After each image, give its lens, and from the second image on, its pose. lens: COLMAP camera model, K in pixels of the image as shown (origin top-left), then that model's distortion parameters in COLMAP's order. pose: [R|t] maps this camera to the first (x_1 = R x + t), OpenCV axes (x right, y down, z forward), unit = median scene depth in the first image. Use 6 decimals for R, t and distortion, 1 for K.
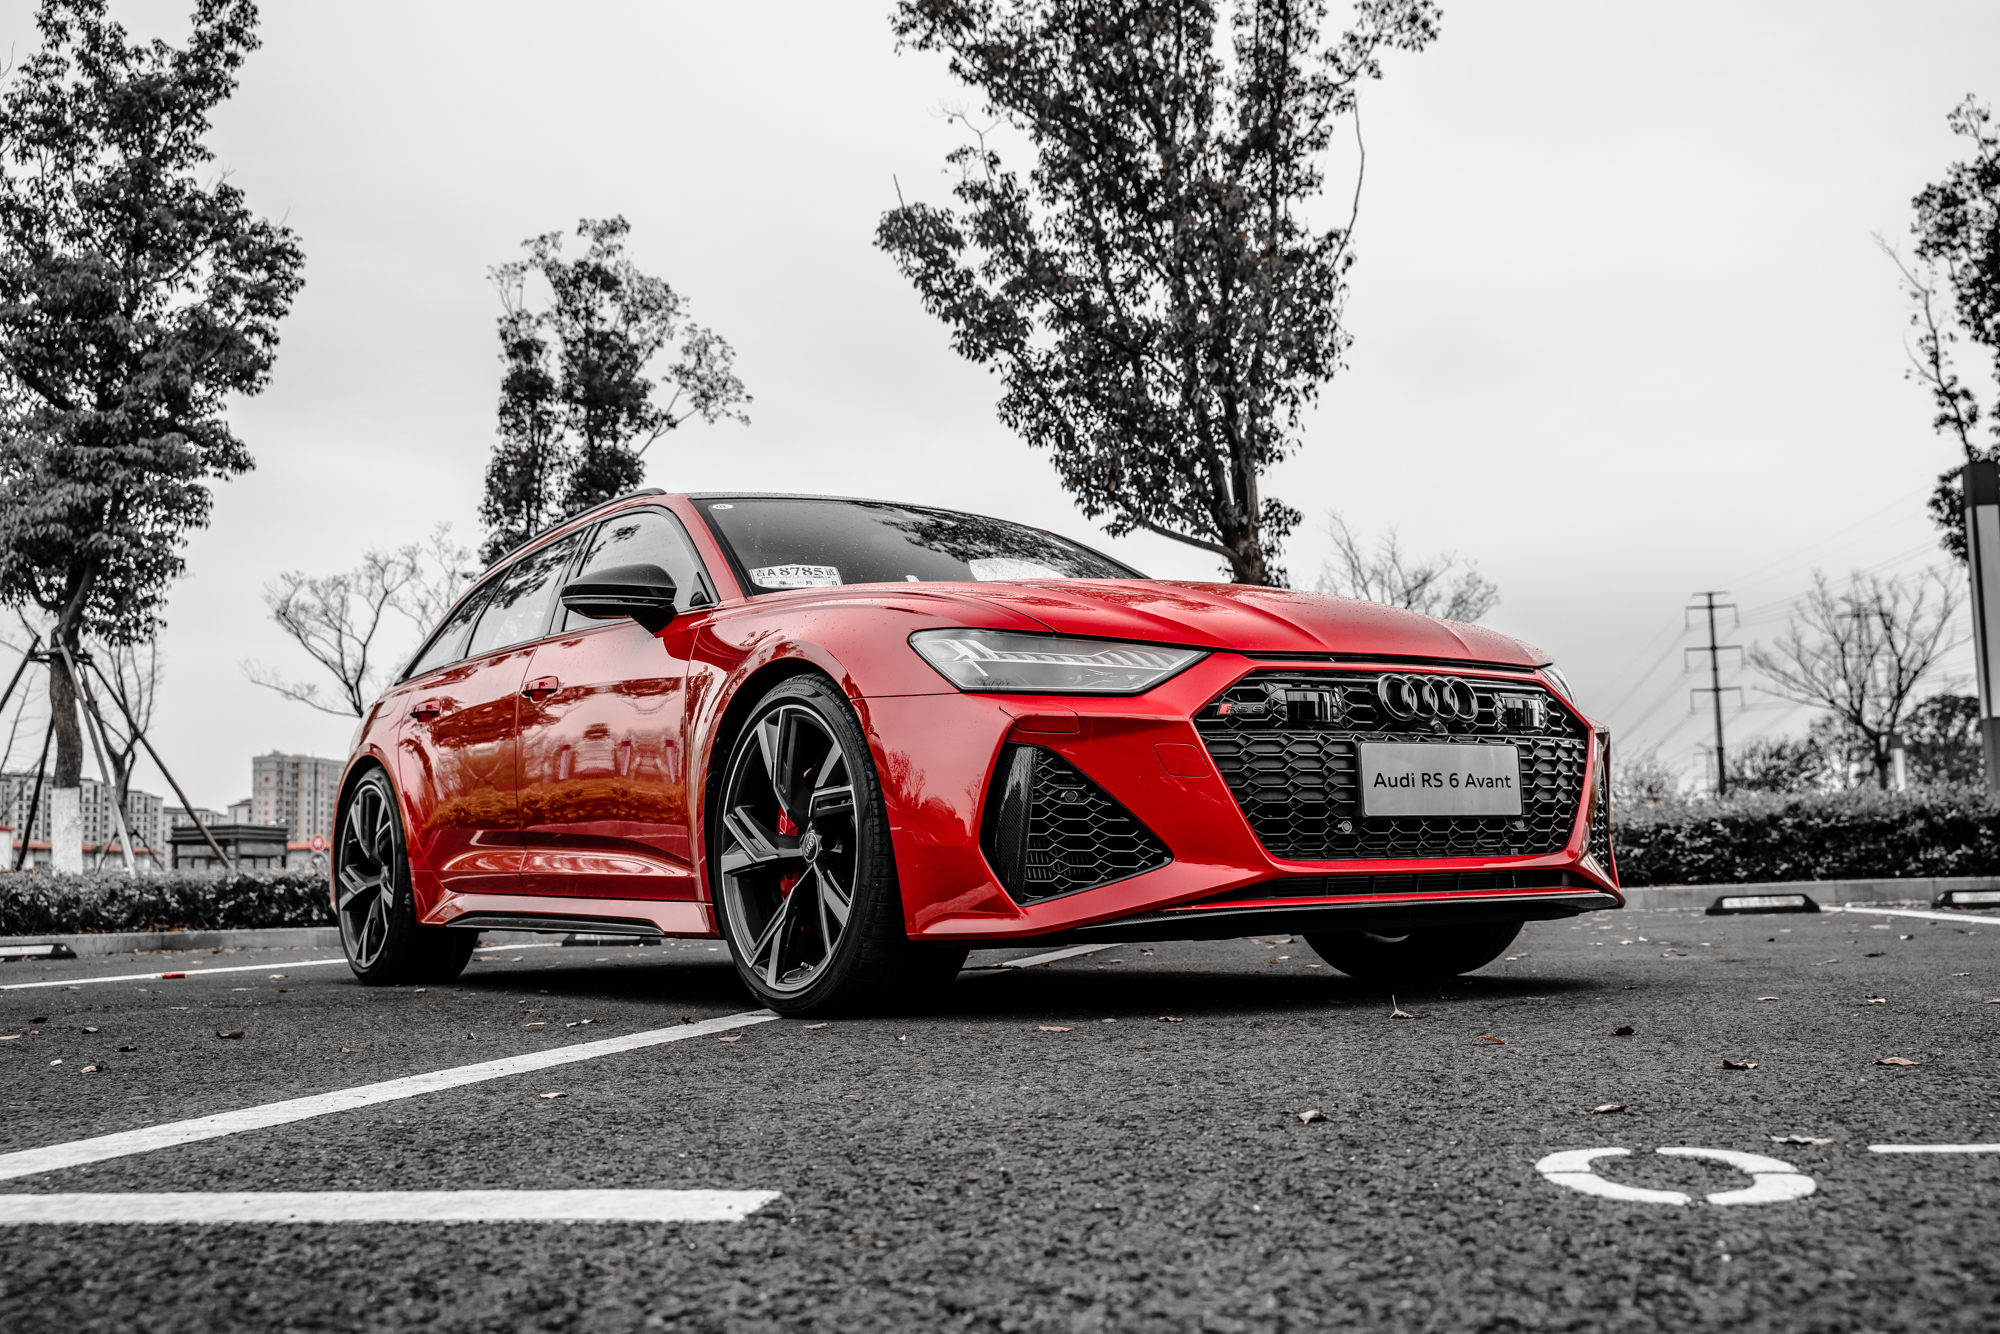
lens RADIAL K [[1917.0, 0, 1000.0], [0, 1917.0, 667.0], [0, 0, 1]] dist [0.086400, -0.131570]
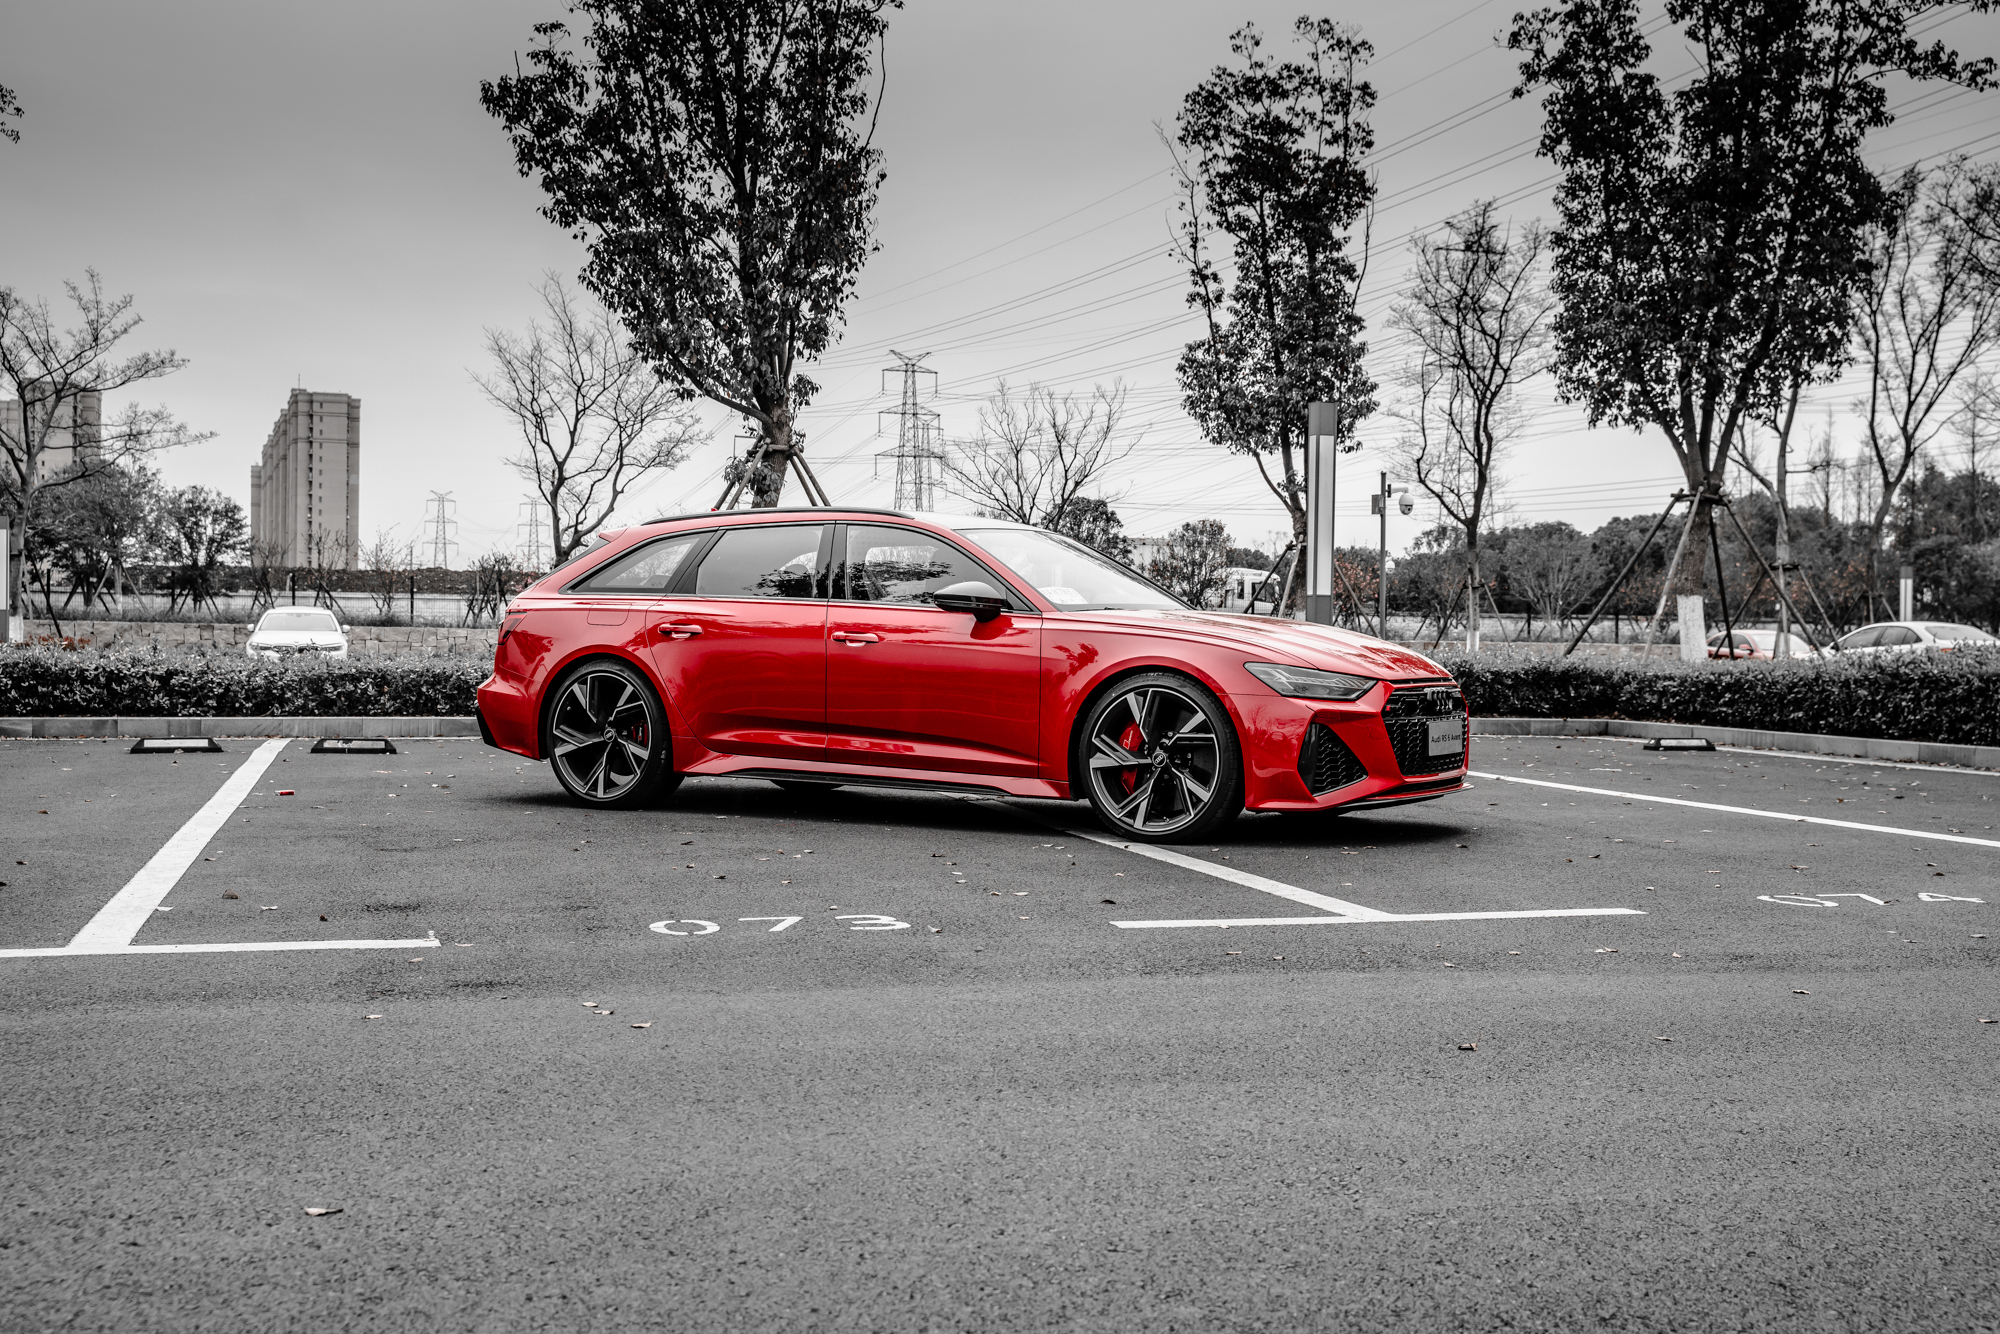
lens RADIAL K [[2371.9, 0, 1000.0], [0, 2371.9, 667.0], [0, 0, 1]] dist [0.000074, -0.007080]
pose [[0.882834, 0.024866, 0.469026, -0.272374], [-0.083723, 0.990936, 0.105054, -0.048117], [-0.462163, -0.132013, 0.876914, -0.209778]]
